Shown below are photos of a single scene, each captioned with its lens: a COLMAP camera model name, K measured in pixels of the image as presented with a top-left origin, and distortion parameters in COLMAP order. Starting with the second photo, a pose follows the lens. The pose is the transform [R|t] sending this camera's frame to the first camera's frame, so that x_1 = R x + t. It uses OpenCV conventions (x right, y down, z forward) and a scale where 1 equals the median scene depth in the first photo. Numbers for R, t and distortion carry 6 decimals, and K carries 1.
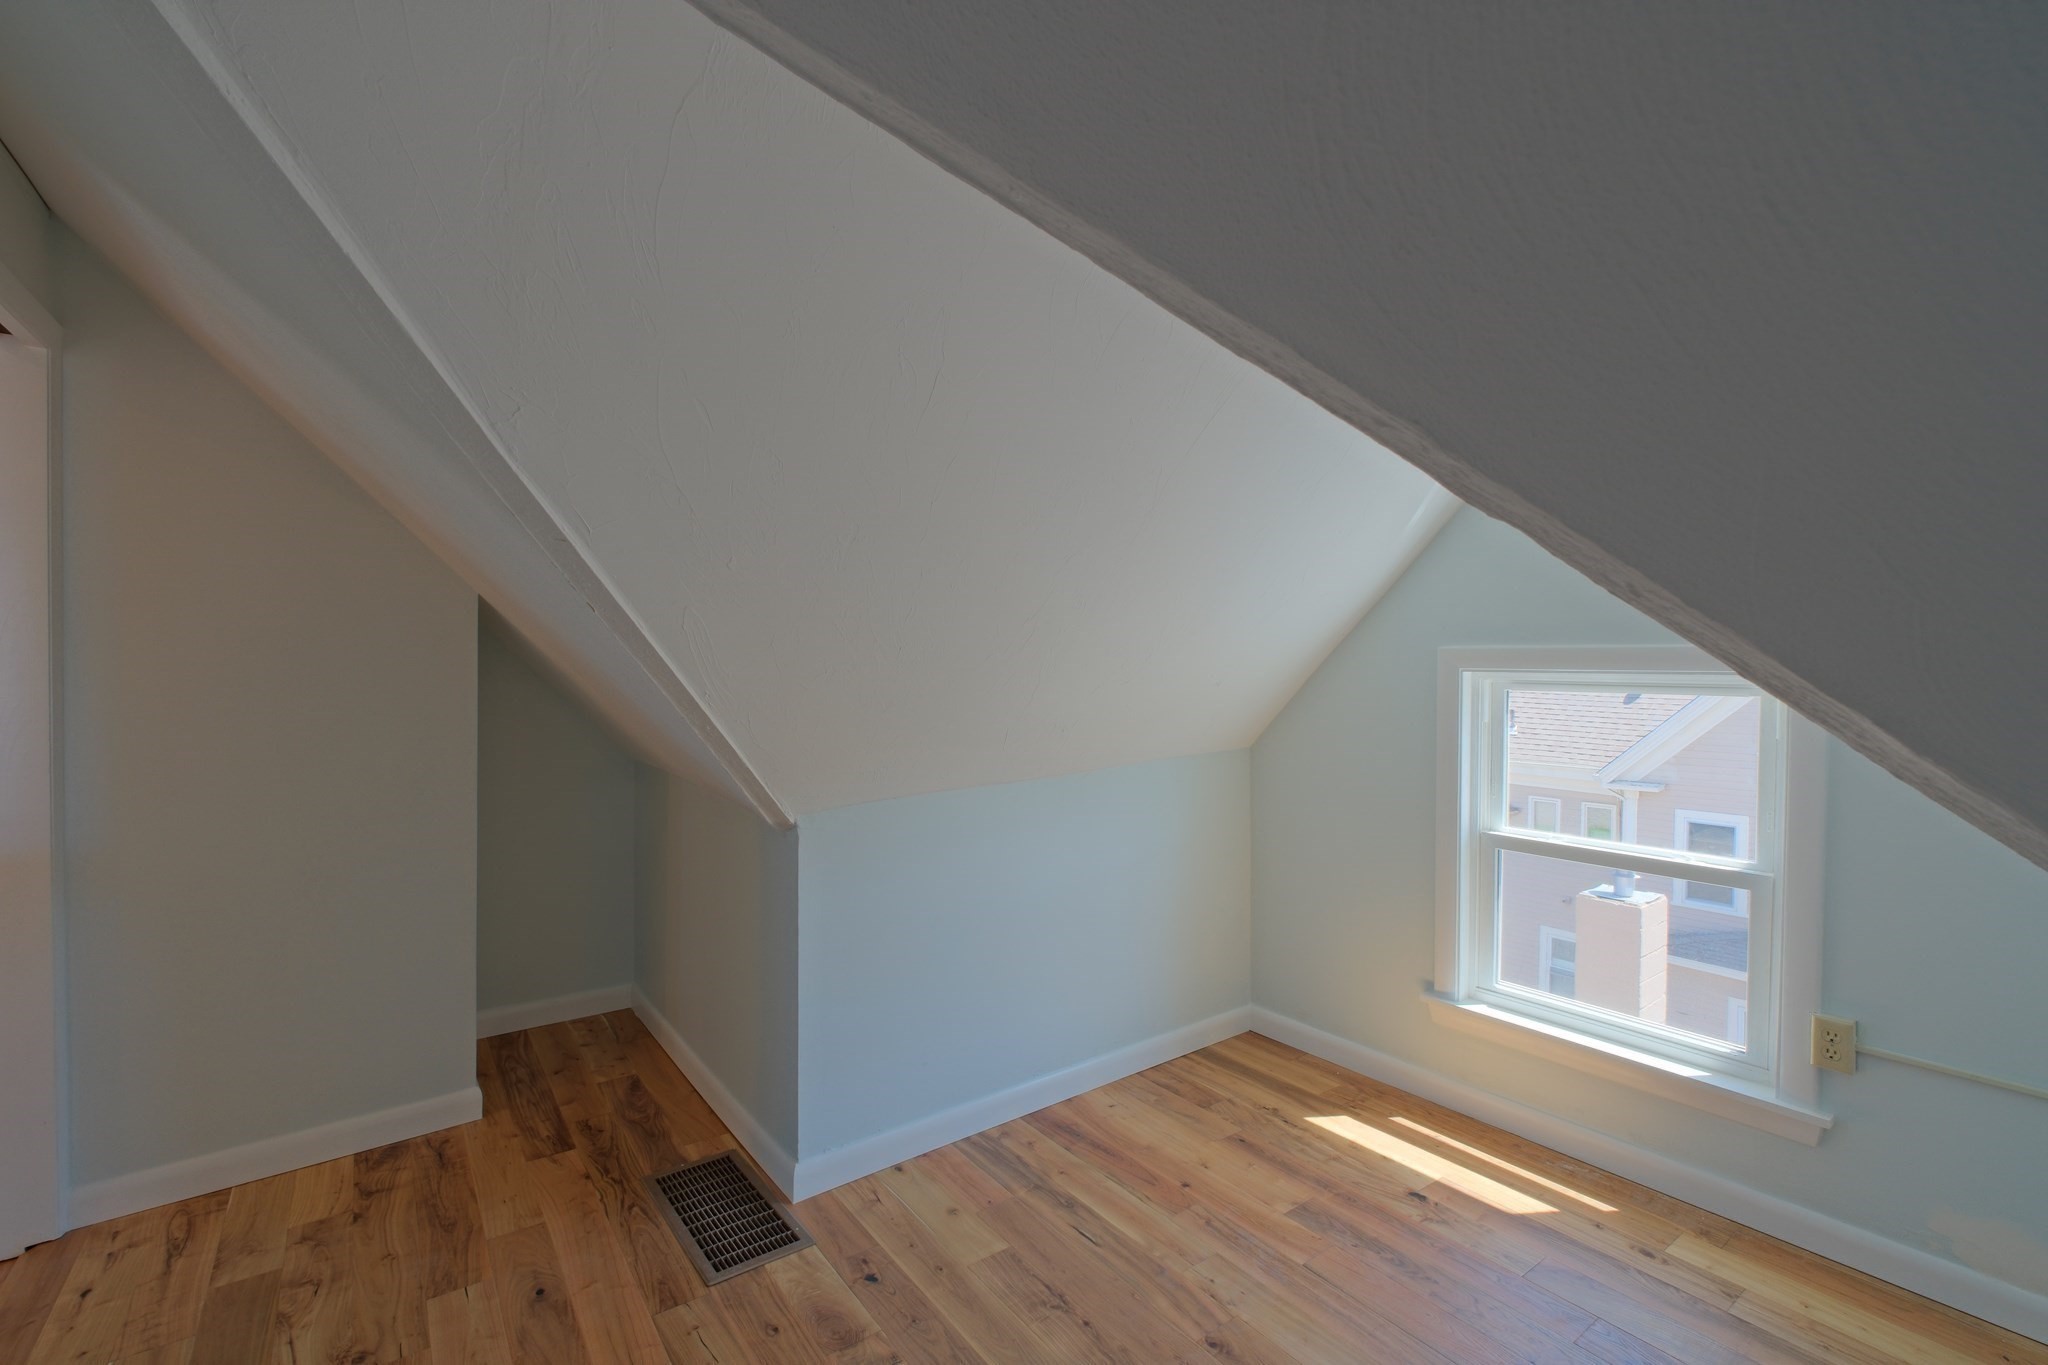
lens RADIAL K [[898.2, 0, 1036.3], [0, 898.2, 686.1], [0, 0, 1]] dist [0.000955, 0.000342]
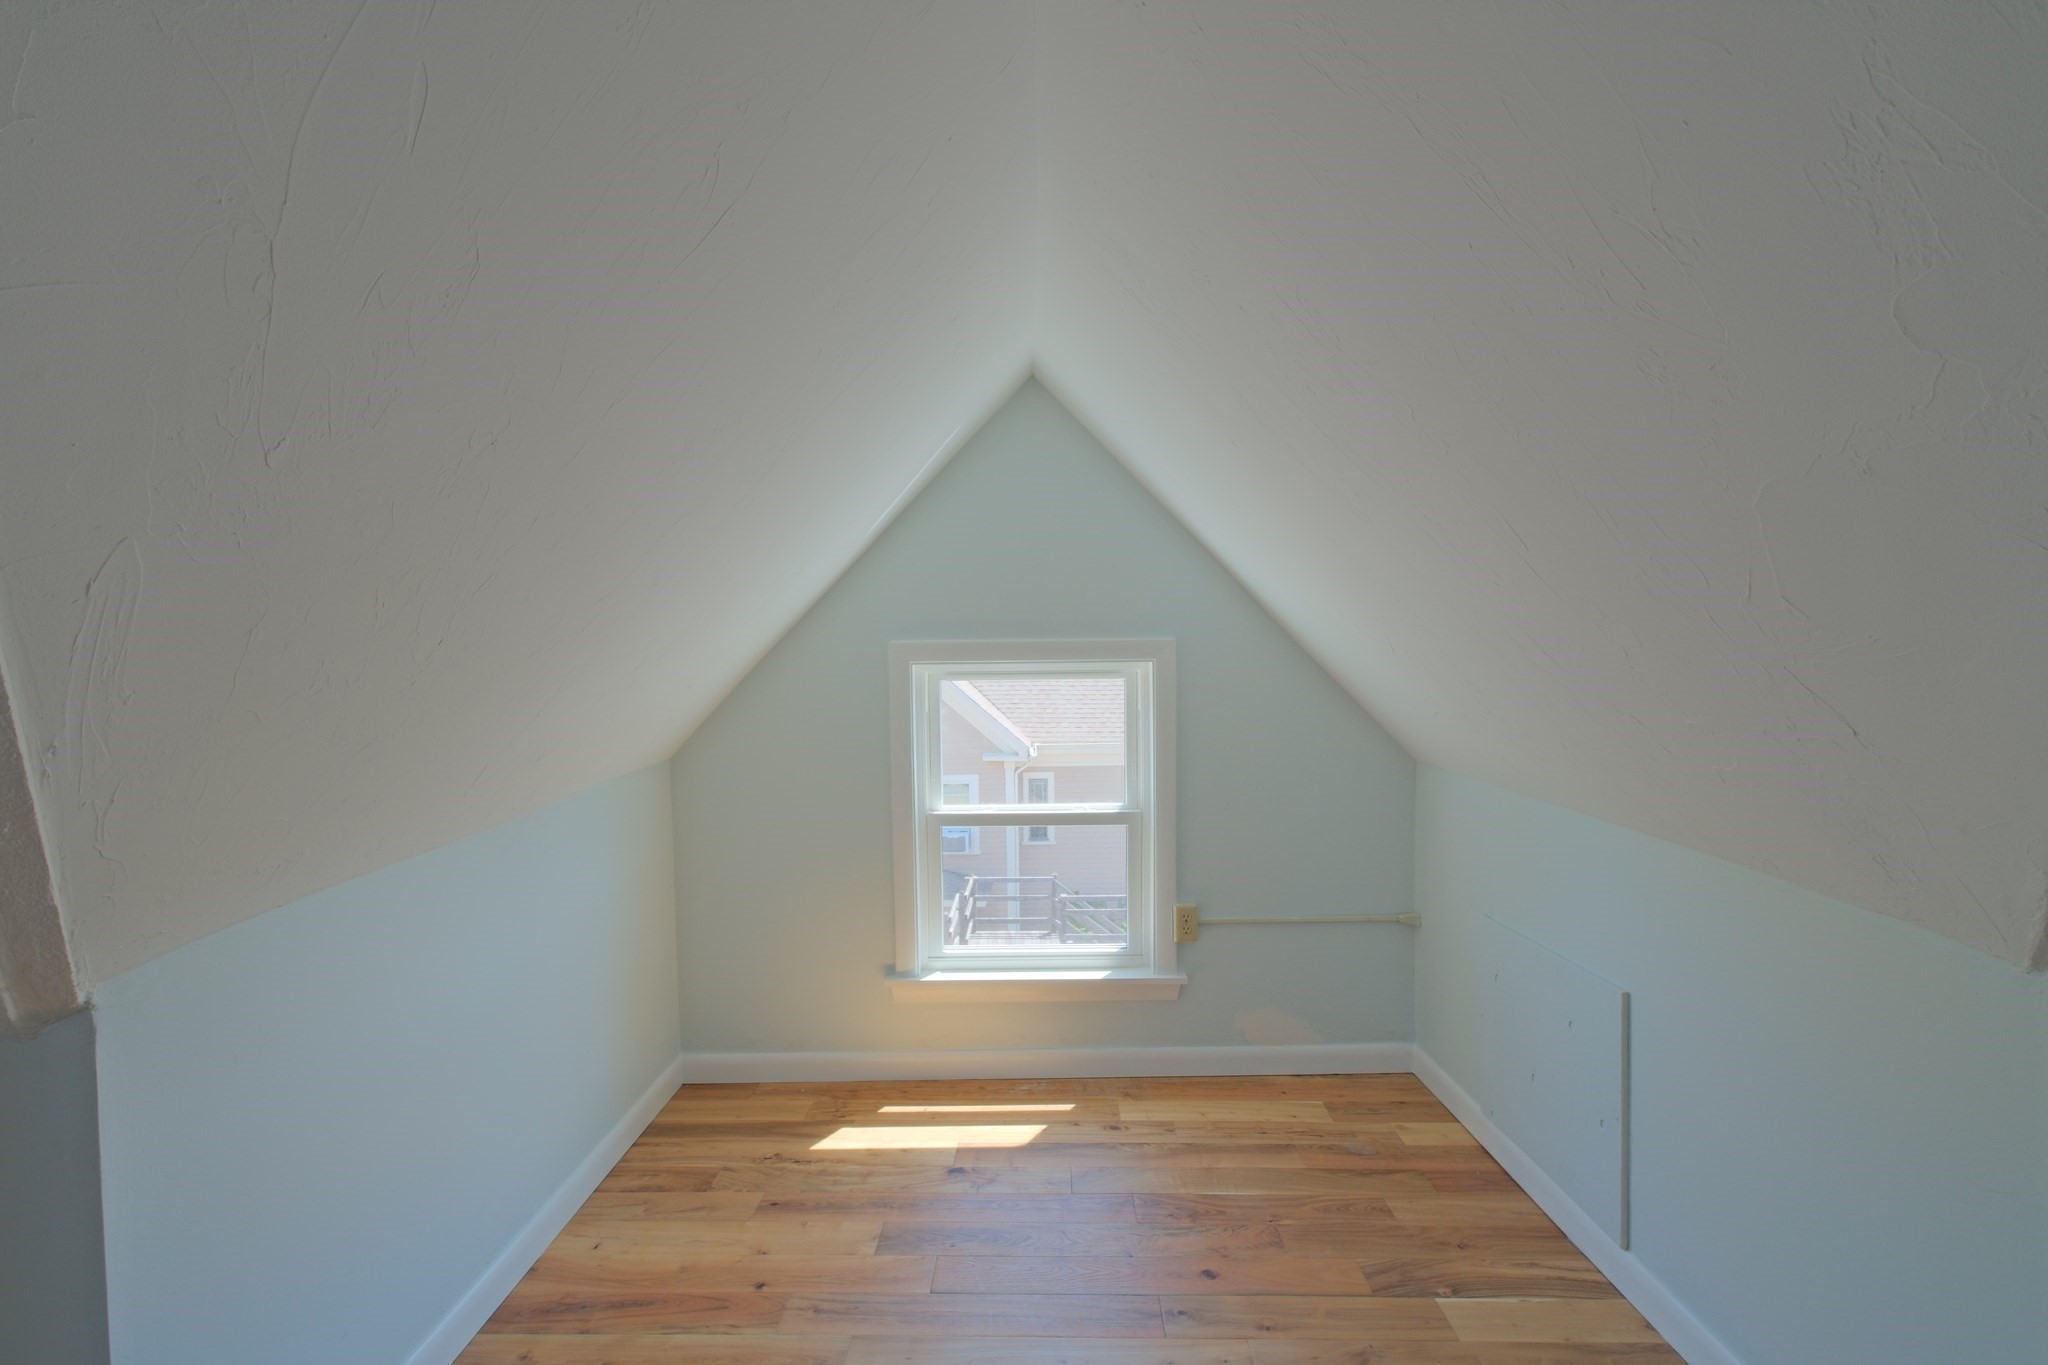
lens RADIAL K [[898.2, 0, 1025.3], [0, 898.2, 675.8], [0, 0, 1]] dist [0.000955, 0.000342]
pose [[0.629389, -0.034247, 0.776336, -0.285214], [0.038216, 0.999184, 0.013096, -0.012899], [-0.776150, 0.021426, 0.630184, 0.247982]]
